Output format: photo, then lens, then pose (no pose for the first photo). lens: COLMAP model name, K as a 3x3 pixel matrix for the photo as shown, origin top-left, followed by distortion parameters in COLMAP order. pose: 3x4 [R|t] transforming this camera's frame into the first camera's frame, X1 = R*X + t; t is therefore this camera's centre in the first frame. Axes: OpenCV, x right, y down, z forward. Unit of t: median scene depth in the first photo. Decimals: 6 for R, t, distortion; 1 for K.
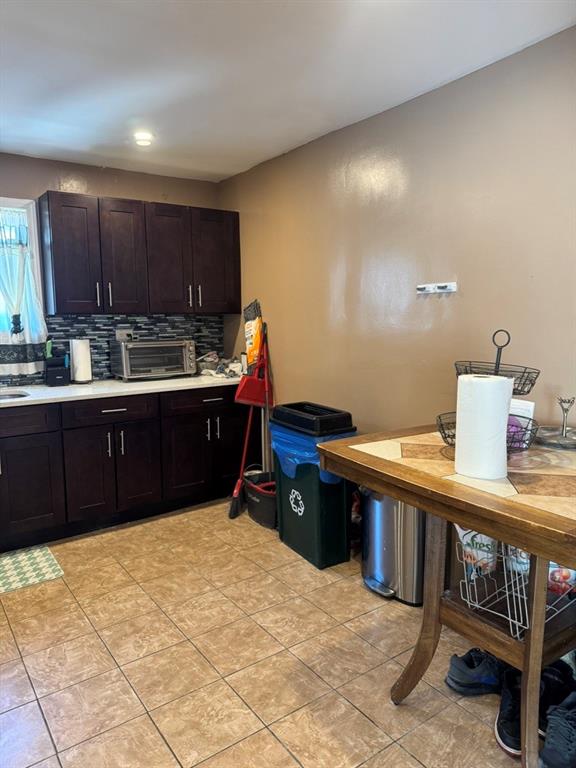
lens RADIAL K [[541.6, 0, 282.7], [0, 541.6, 382.9], [0, 0, 1]] dist [0.020332, -0.022758]
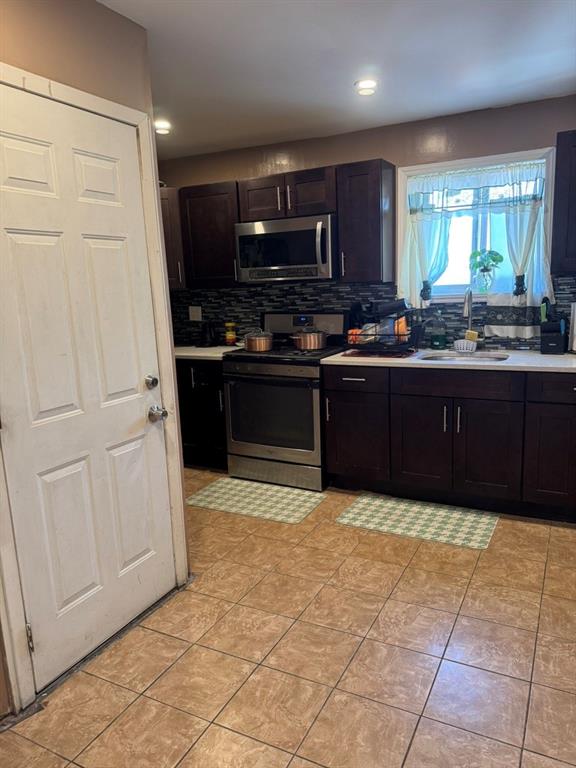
lens RADIAL K [[541.6, 0, 282.7], [0, 541.6, 382.9], [0, 0, 1]] dist [0.020332, -0.022758]
pose [[0.448124, 0.144895, -0.882151, 0.245287], [-0.075655, 0.989384, 0.124077, -0.031486], [0.890764, 0.011137, 0.454329, 0.238796]]
